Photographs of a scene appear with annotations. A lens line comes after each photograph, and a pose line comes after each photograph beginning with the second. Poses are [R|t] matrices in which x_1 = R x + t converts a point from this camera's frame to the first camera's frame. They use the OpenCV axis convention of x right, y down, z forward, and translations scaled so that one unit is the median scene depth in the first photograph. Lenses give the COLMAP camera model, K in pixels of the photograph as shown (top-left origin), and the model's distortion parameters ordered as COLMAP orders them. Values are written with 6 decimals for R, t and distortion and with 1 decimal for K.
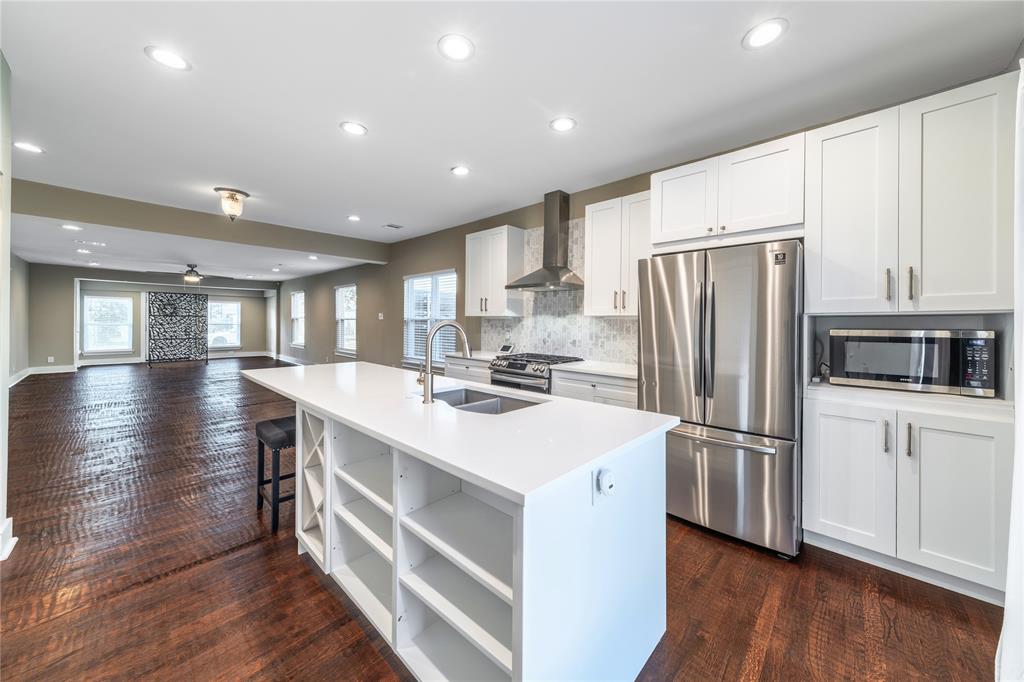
lens RADIAL K [[362.1, 0, 521.5], [0, 362.1, 325.8], [0, 0, 1]] dist [0.004896, 0.000107]
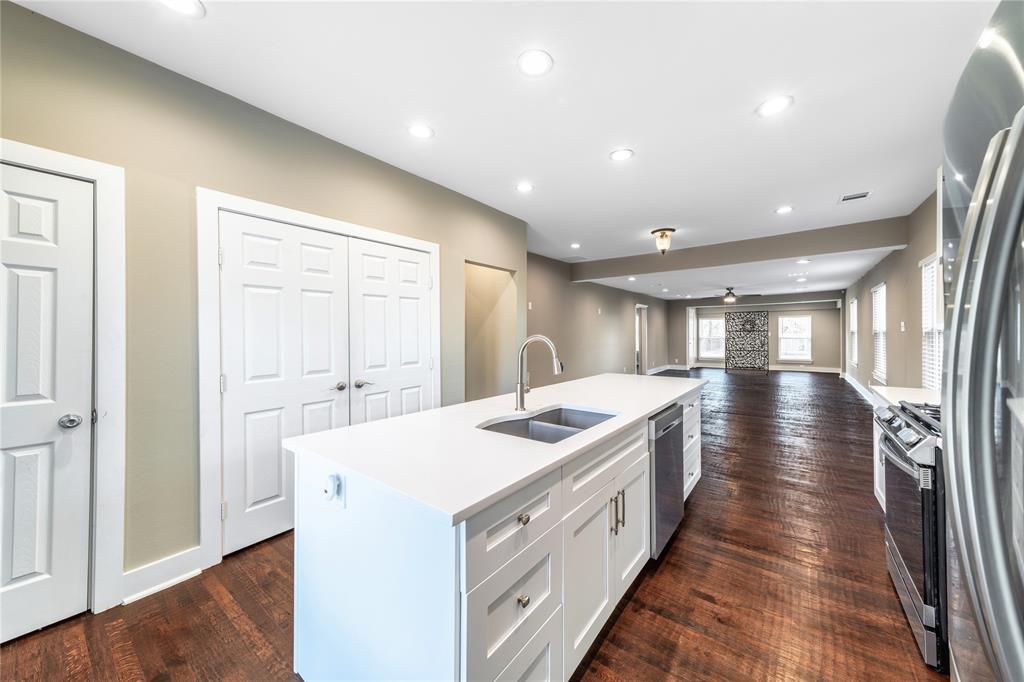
lens RADIAL K [[362.1, 0, 524.4], [0, 362.1, 335.2], [0, 0, 1]] dist [0.004896, 0.000107]
pose [[0.106357, -0.009052, -0.994287, 0.299858], [-0.002801, 0.999952, -0.009403, -0.001873], [0.994324, 0.003785, 0.106326, 0.325356]]
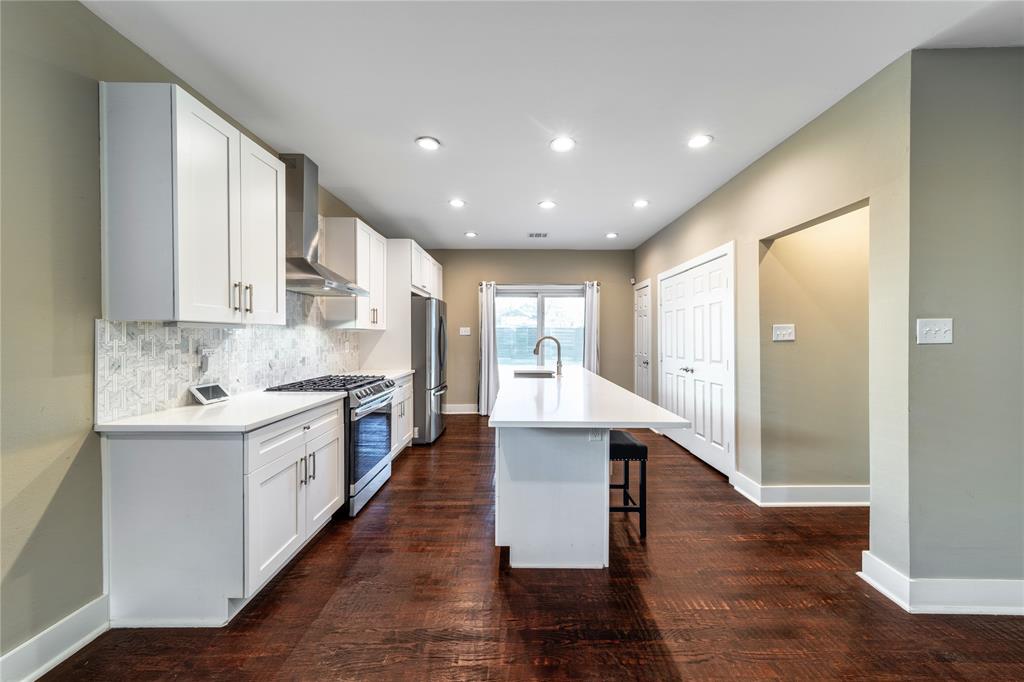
lens RADIAL K [[362.1, 0, 523.8], [0, 362.1, 334.7], [0, 0, 1]] dist [0.004896, 0.000107]
pose [[-0.683680, -0.011434, 0.729692, -0.607656], [-0.003596, 0.999918, 0.012299, -0.017275], [-0.729773, 0.005784, -0.683665, 0.947870]]
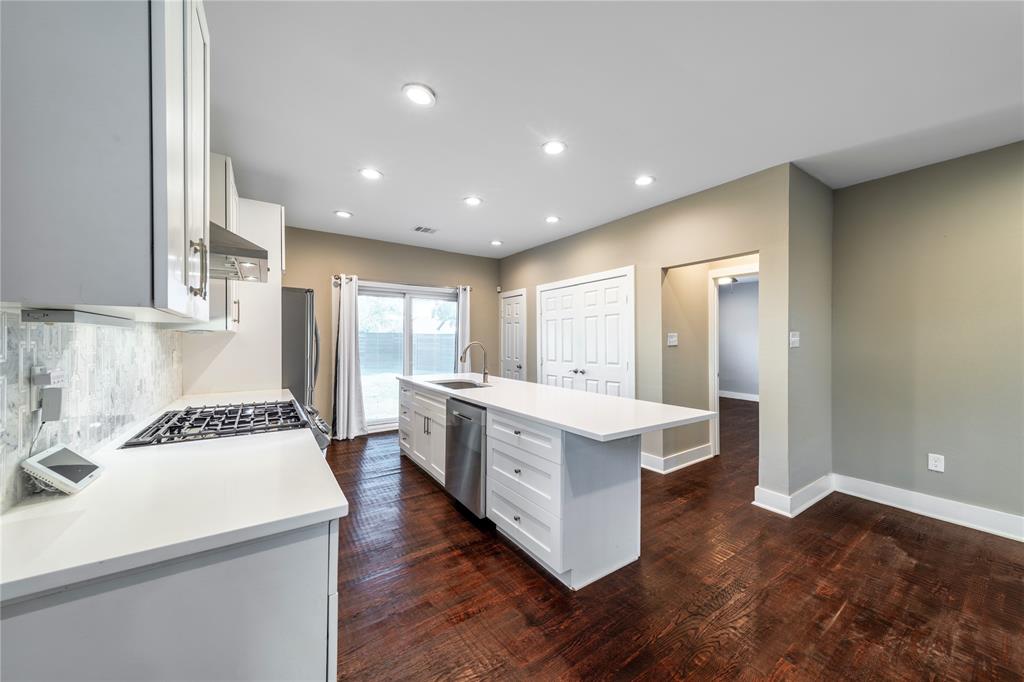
lens RADIAL K [[362.1, 0, 520.4], [0, 362.1, 340.5], [0, 0, 1]] dist [0.004896, 0.000107]
pose [[-0.975879, -0.014225, 0.217847, -0.324800], [-0.012721, 0.999885, 0.008306, -0.015675], [-0.217940, 0.005334, -0.975948, 1.066203]]
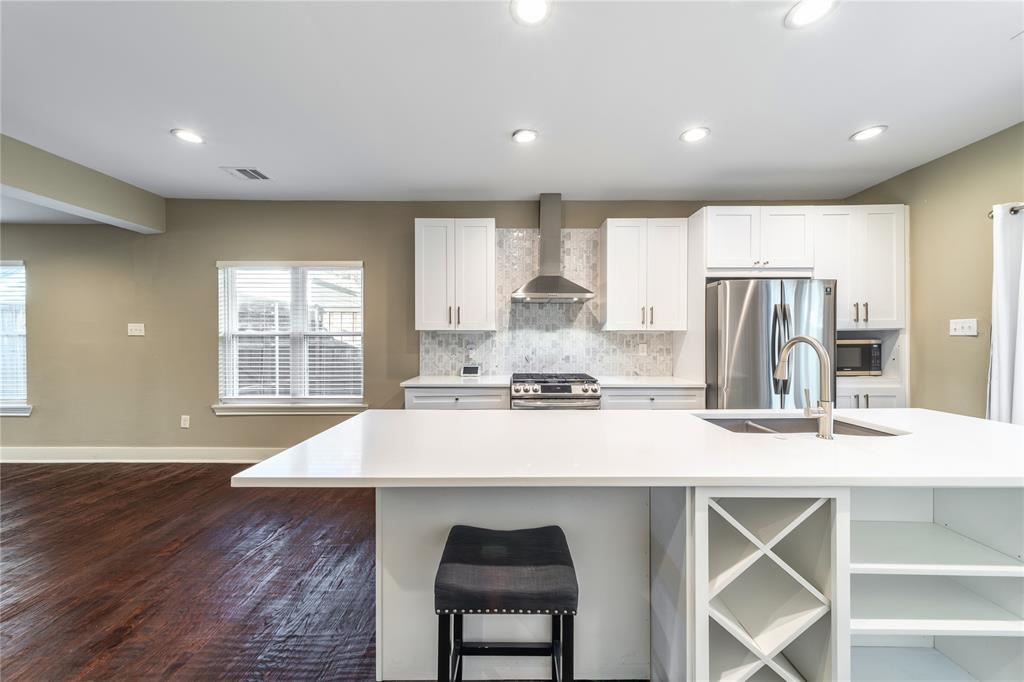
lens RADIAL K [[362.1, 0, 511.0], [0, 362.1, 341.7], [0, 0, 1]] dist [0.004896, 0.000107]
pose [[0.742283, -0.016099, 0.669894, -0.476716], [0.014337, 0.999864, 0.008141, -0.005979], [-0.669934, 0.003561, 0.742413, 0.313649]]
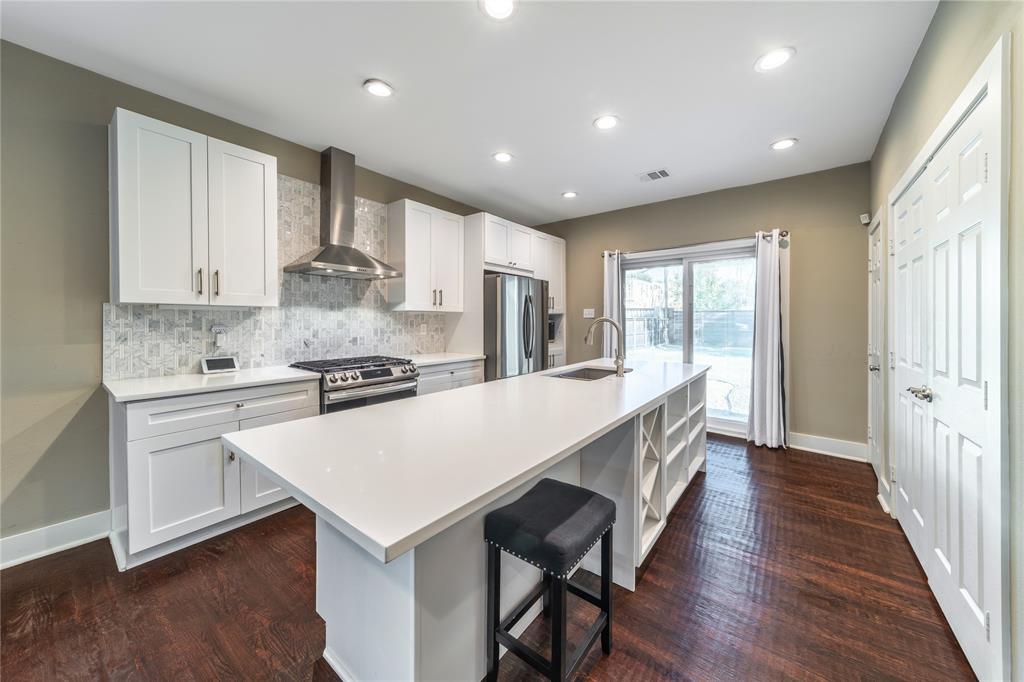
lens RADIAL K [[362.1, 0, 519.3], [0, 362.1, 321.3], [0, 0, 1]] dist [0.004896, 0.000107]
pose [[-0.085819, -0.014884, 0.996200, -0.586117], [0.005362, 0.999867, 0.015401, -0.008075], [-0.996296, 0.006664, -0.085728, 0.546713]]
